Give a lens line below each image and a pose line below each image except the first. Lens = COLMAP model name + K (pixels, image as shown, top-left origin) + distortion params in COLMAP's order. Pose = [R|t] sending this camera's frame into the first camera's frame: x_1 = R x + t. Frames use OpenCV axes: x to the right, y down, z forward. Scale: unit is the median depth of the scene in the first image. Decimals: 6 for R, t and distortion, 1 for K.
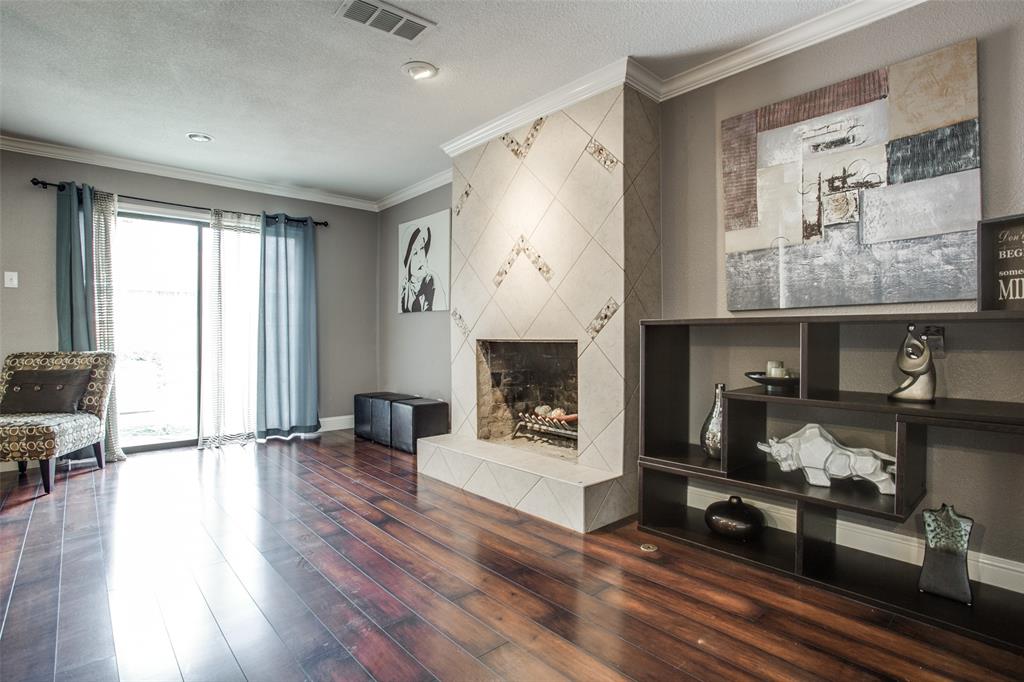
lens RADIAL K [[497.1, 0, 511.7], [0, 497.1, 337.5], [0, 0, 1]] dist [-0.040874, 0.011410]
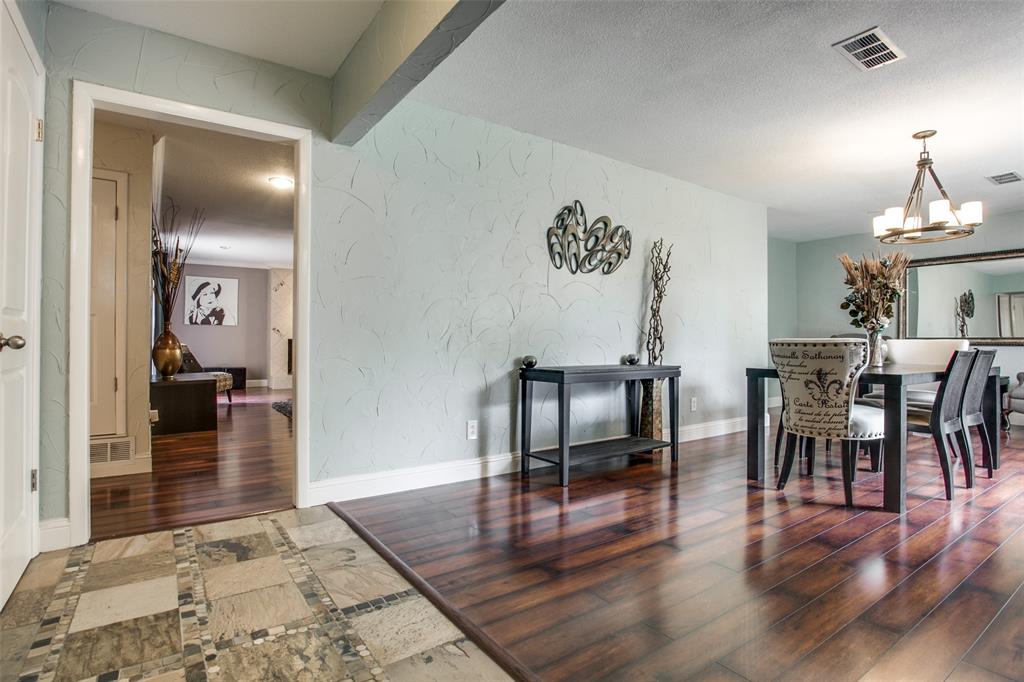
lens RADIAL K [[512.5, 0, 506.4], [0, 512.5, 338.8], [0, 0, 1]] dist [-0.044599, 0.015026]
pose [[0.121921, 0.001680, 0.992538, -3.816255], [-0.001799, 0.999997, -0.001471, 0.007696], [-0.992538, -0.001607, 0.121924, -0.781239]]
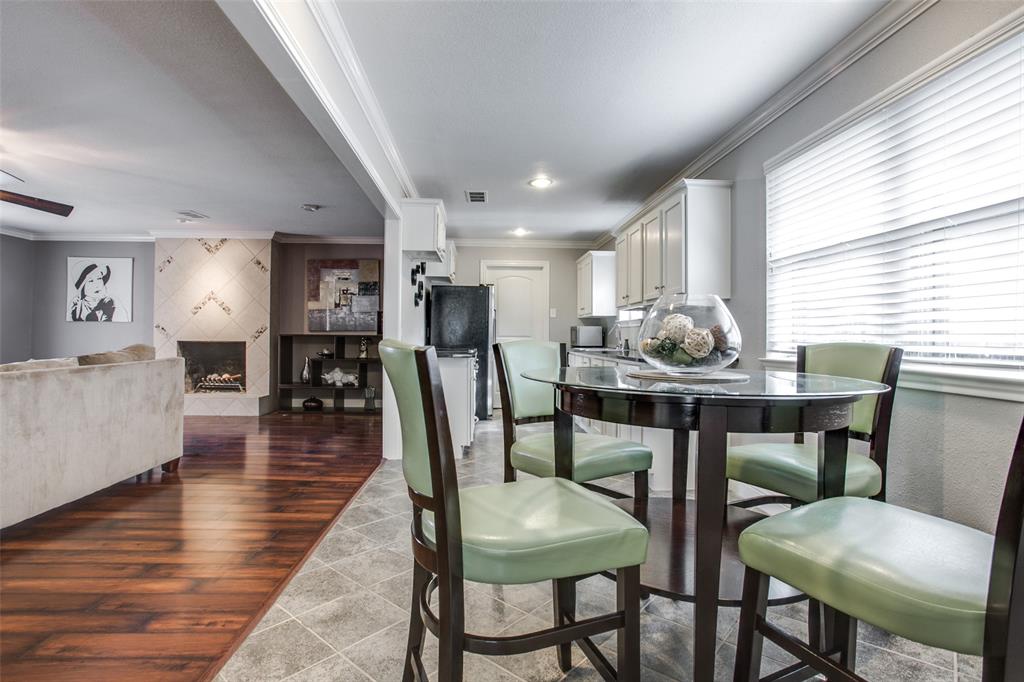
lens RADIAL K [[512.5, 0, 507.8], [0, 512.5, 336.3], [0, 0, 1]] dist [-0.044599, 0.015026]
pose [[0.628430, 0.004619, 0.777852, -1.070332], [-0.007246, 0.999974, -0.000083, -0.031851], [-0.777832, -0.005584, 0.628447, -1.641547]]
